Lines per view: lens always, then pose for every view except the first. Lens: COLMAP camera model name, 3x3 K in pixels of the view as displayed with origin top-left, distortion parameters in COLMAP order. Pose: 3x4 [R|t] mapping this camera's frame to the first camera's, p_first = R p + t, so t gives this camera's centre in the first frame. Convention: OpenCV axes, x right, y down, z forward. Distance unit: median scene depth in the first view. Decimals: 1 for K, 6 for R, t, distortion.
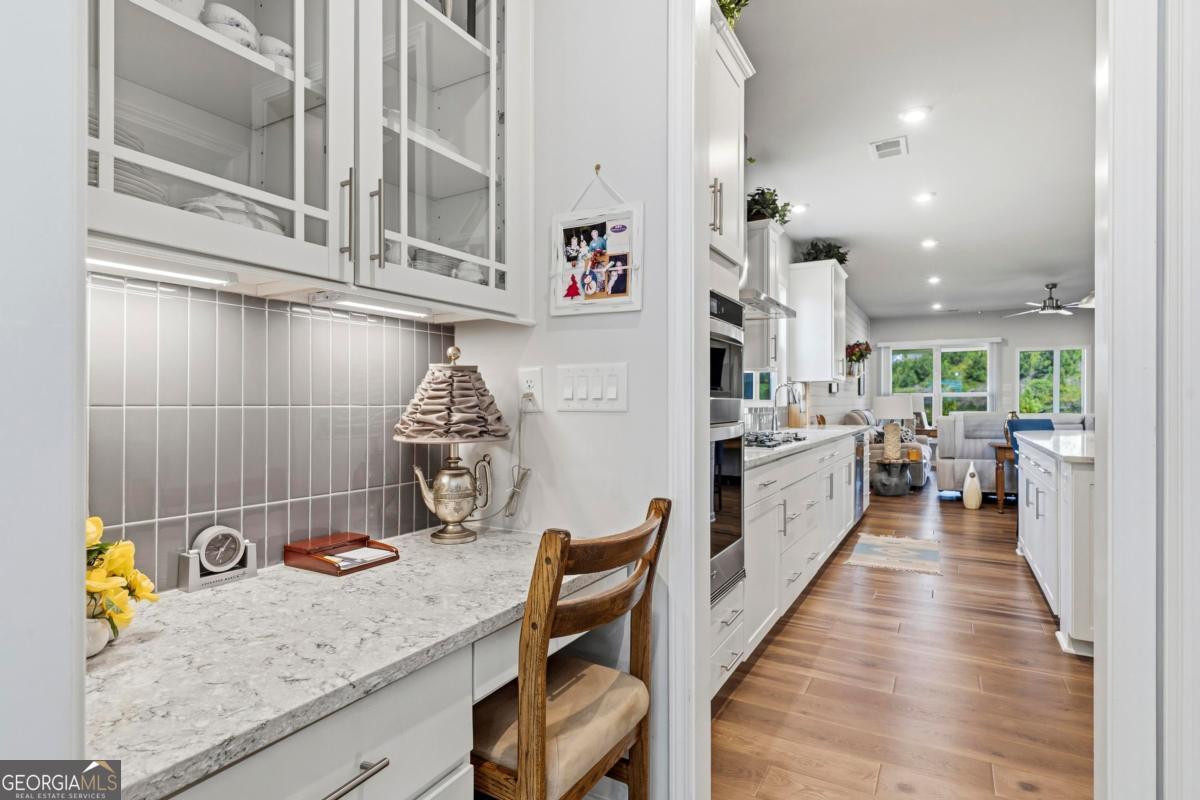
lens RADIAL K [[613.6, 0, 600.0], [0, 613.6, 400.0], [0, 0, 1]] dist [-0.002558, -0.000232]
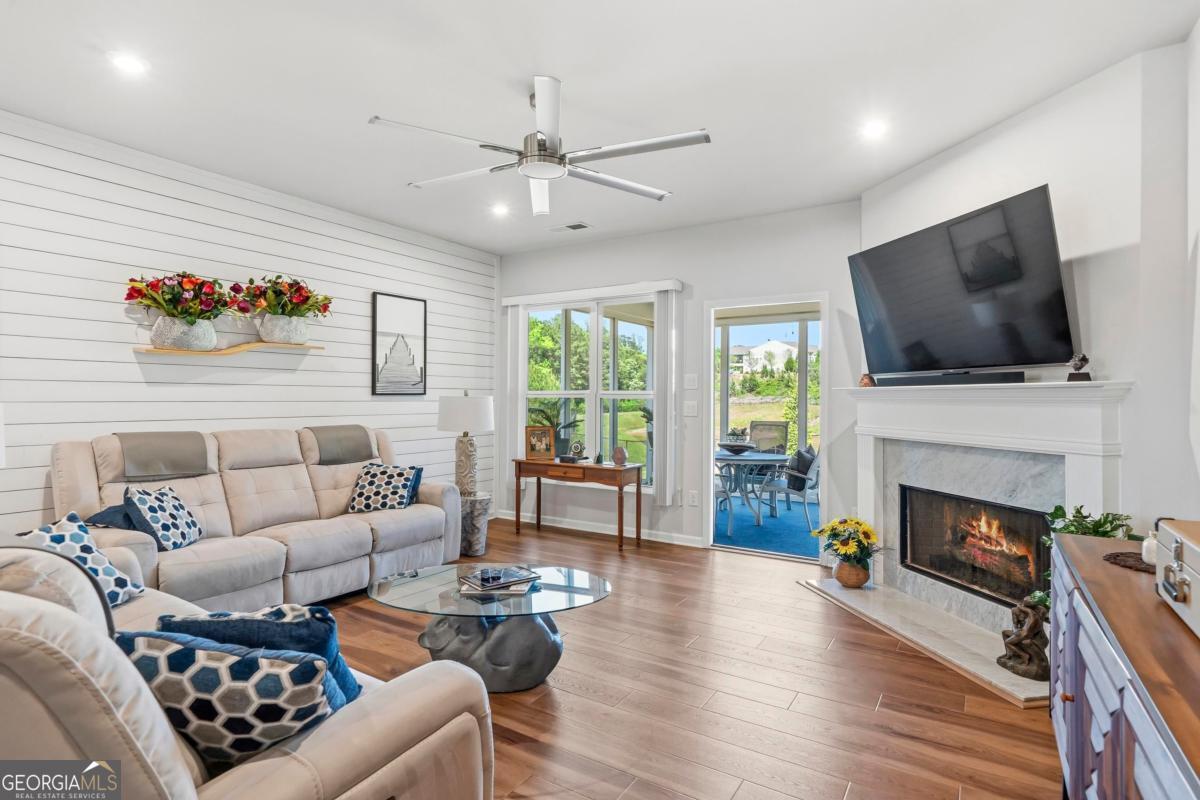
lens RADIAL K [[613.6, 0, 600.0], [0, 613.6, 400.0], [0, 0, 1]] dist [-0.002558, -0.000232]
pose [[0.999118, 0.007332, -0.041340, 0.883699], [-0.006872, 0.999913, 0.011259, -0.014855], [0.041419, -0.010965, 0.999082, 0.722292]]
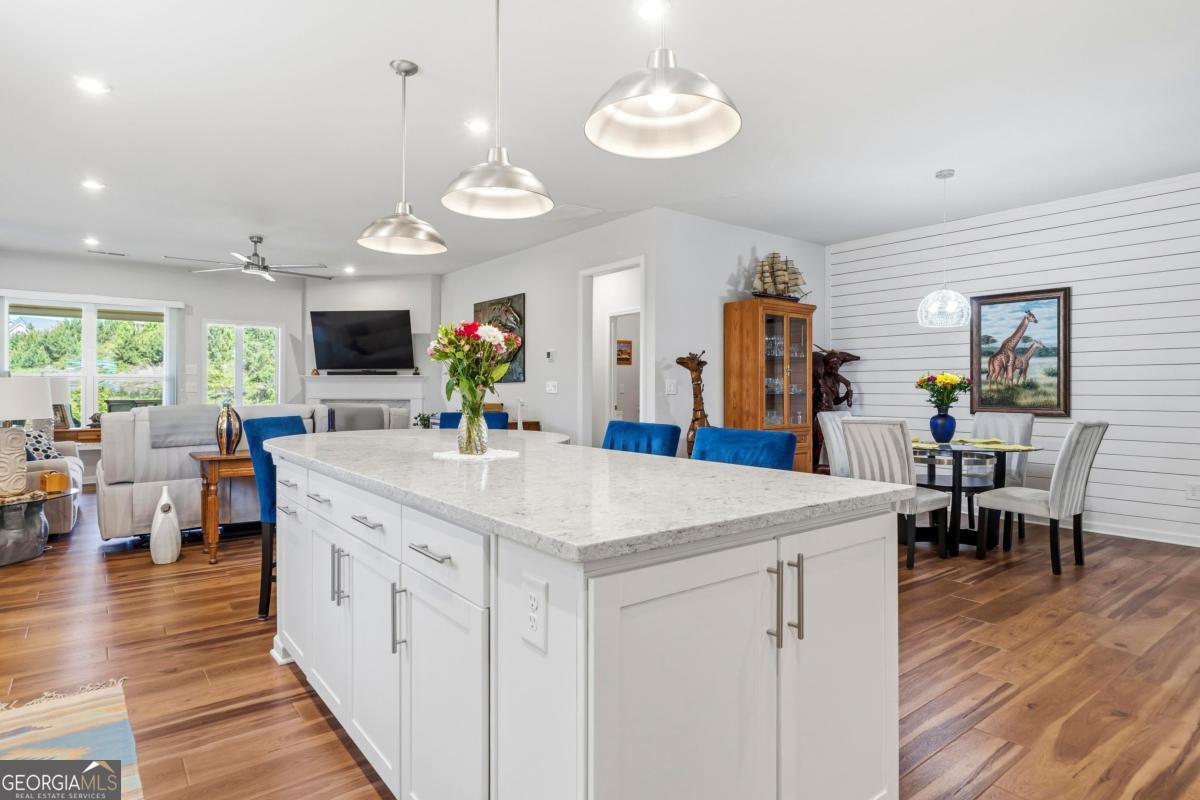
lens RADIAL K [[660.2, 0, 600.0], [0, 660.2, 400.0], [0, 0, 1]] dist [-0.004367, 0.000097]
pose [[0.385549, -0.009787, 0.922636, 0.151702], [-0.010327, 0.999835, 0.014921, 0.000190], [-0.922630, -0.015281, 0.385384, 0.312942]]
